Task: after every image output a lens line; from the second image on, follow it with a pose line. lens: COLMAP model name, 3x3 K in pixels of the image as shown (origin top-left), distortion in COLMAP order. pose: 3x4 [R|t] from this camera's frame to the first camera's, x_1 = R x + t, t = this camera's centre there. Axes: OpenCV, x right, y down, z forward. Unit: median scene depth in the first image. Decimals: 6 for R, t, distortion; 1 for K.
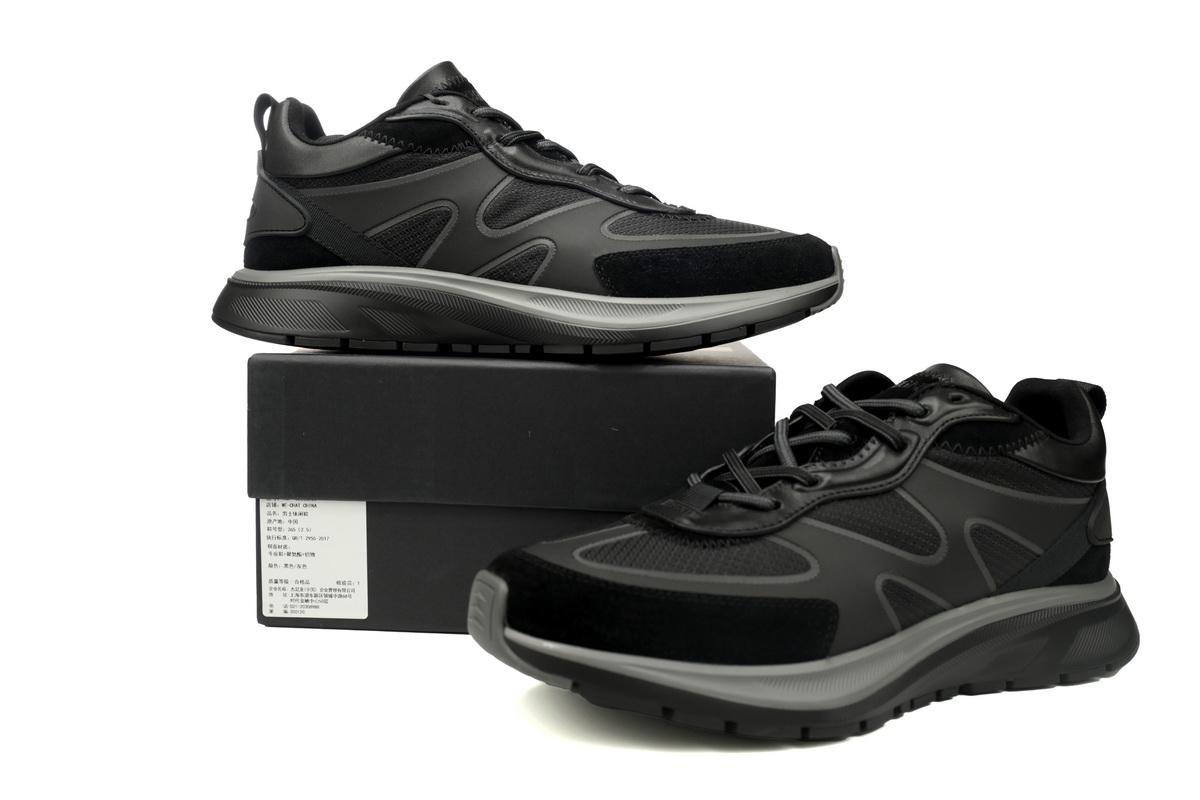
lens RADIAL K [[1207.4, 0, 600.0], [0, 1207.4, 400.0], [0, 0, 1]] dist [-0.001823, 0.000437]
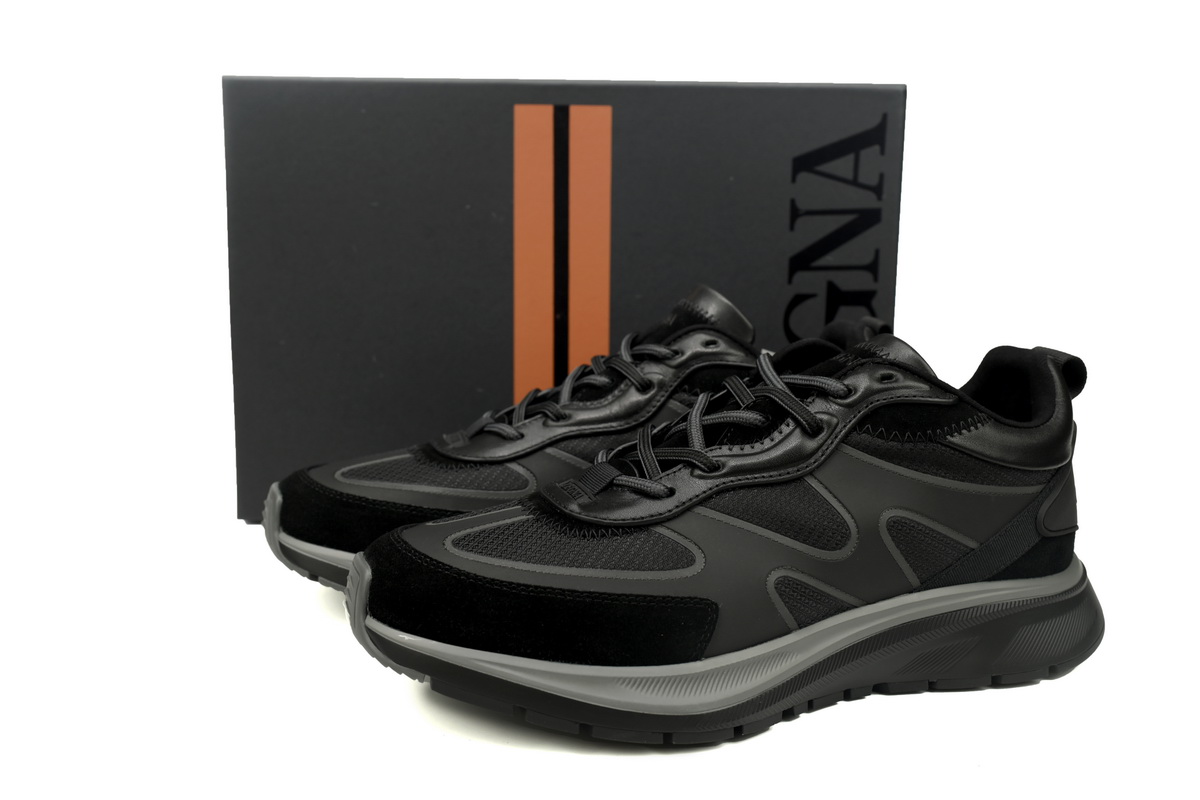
lens RADIAL K [[1207.4, 0, 600.0], [0, 1207.4, 400.0], [0, 0, 1]] dist [-0.001823, 0.000437]
pose [[0.990899, 0.021038, -0.132951, 0.209237], [-0.009032, 0.995877, 0.090268, -0.067435], [0.134302, -0.088246, 0.987003, 0.065229]]
